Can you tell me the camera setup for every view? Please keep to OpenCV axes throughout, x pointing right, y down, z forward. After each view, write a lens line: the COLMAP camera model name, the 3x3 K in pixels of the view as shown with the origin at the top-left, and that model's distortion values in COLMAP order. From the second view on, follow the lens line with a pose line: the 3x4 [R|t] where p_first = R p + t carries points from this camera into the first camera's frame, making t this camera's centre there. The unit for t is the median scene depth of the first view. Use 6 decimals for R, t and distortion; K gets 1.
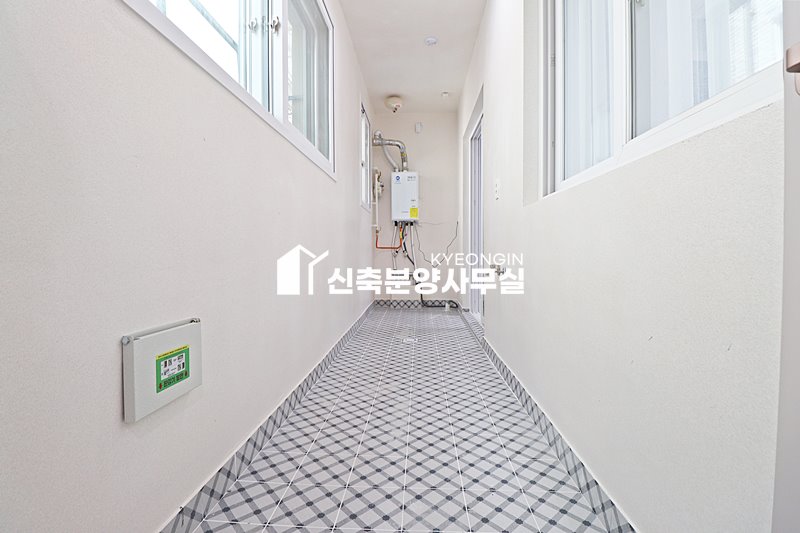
lens RADIAL K [[370.3, 0, 399.5], [0, 370.3, 257.9], [0, 0, 1]] dist [0.000323, -0.012672]
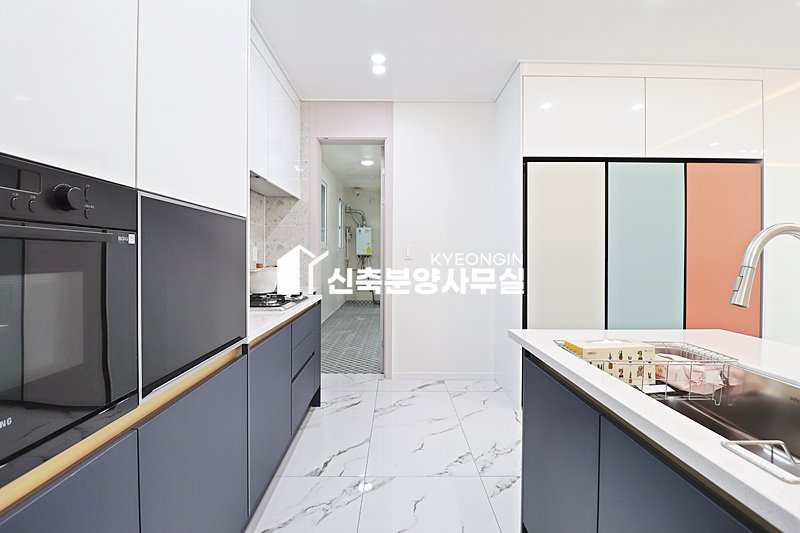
lens RADIAL K [[377.8, 0, 388.3], [0, 377.8, 262.7], [0, 0, 1]] dist [-0.025445, 0.000239]
pose [[0.999711, 0.009521, 0.022057, 0.092258], [-0.009718, 0.999914, 0.008828, -0.082624], [-0.021971, -0.009040, 0.999718, -0.791157]]
